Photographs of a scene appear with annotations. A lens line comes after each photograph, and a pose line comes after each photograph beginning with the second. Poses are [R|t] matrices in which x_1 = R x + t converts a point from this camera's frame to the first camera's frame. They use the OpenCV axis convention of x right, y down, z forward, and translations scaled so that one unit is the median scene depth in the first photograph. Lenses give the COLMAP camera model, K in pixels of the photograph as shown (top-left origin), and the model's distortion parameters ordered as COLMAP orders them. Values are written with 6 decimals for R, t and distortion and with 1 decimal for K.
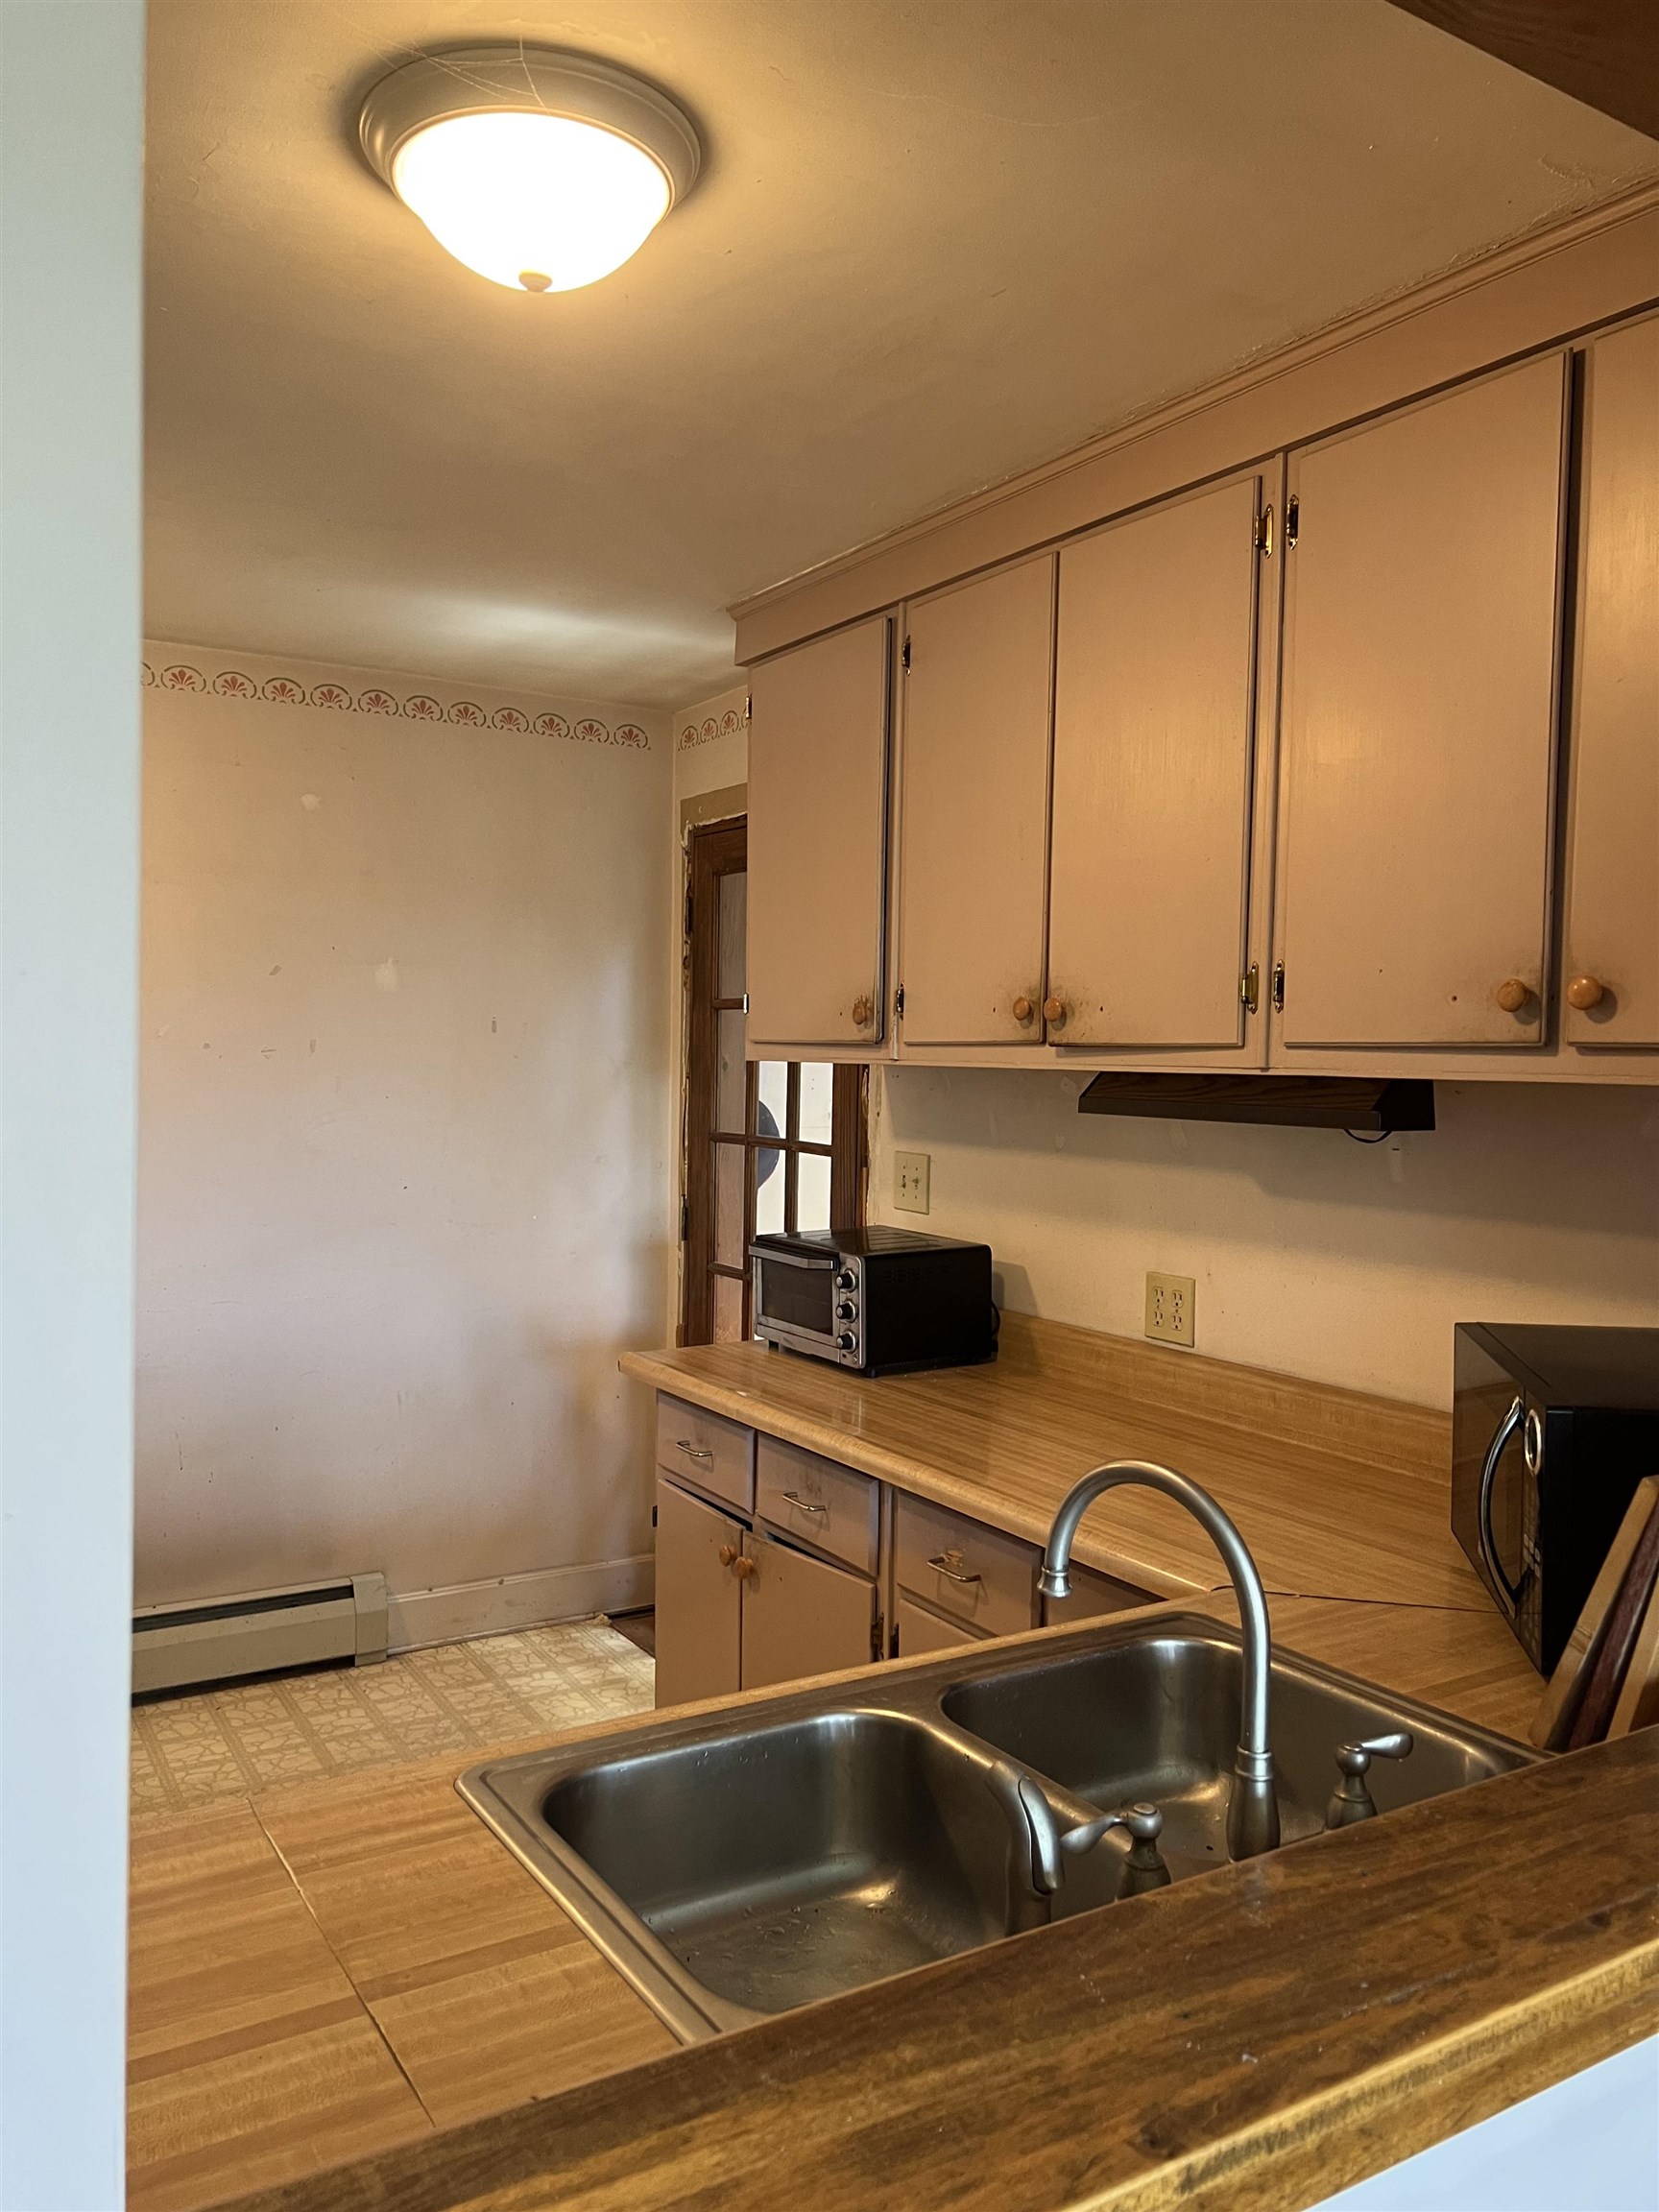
lens RADIAL K [[1649.8, 0, 818.4], [0, 1649.8, 1112.3], [0, 0, 1]] dist [0.052935, -0.054198]
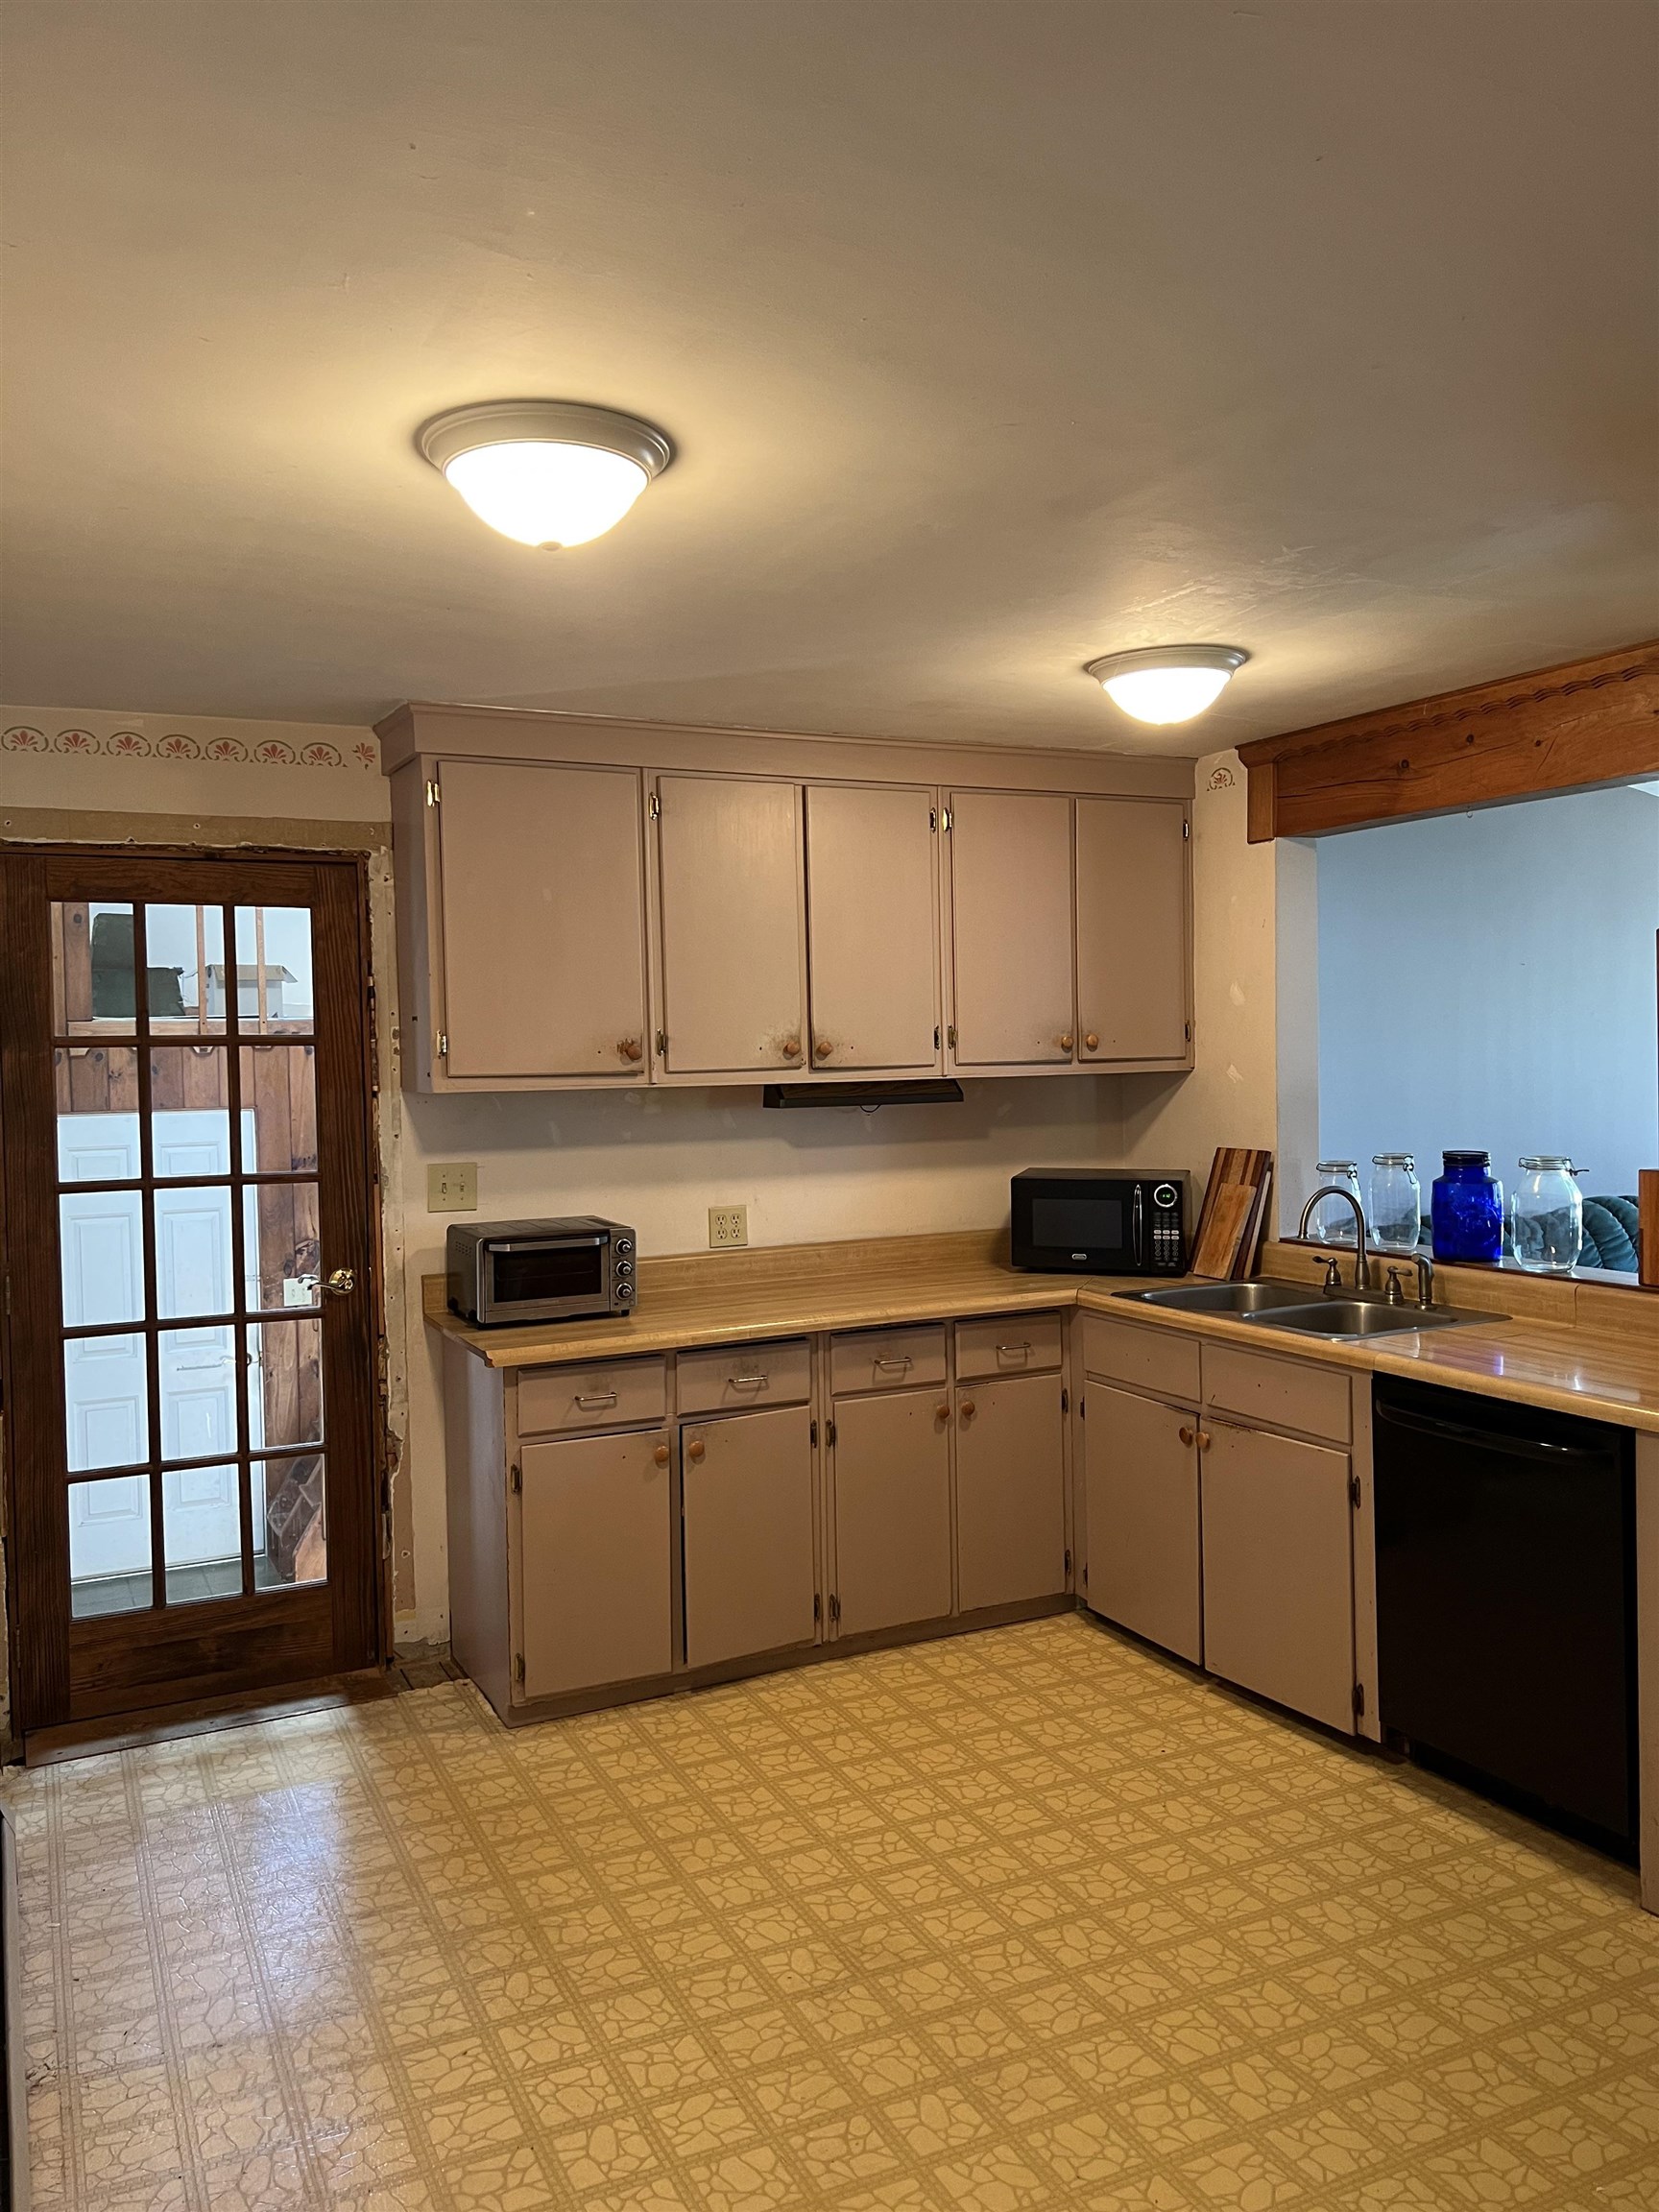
lens RADIAL K [[1649.8, 0, 816.3], [0, 1649.8, 1100.6], [0, 0, 1]] dist [0.052935, -0.054198]
pose [[0.086382, -0.048650, 0.995073, -1.211475], [0.058957, 0.997306, 0.043641, -0.063569], [-0.994516, 0.054897, 0.089018, 0.648008]]
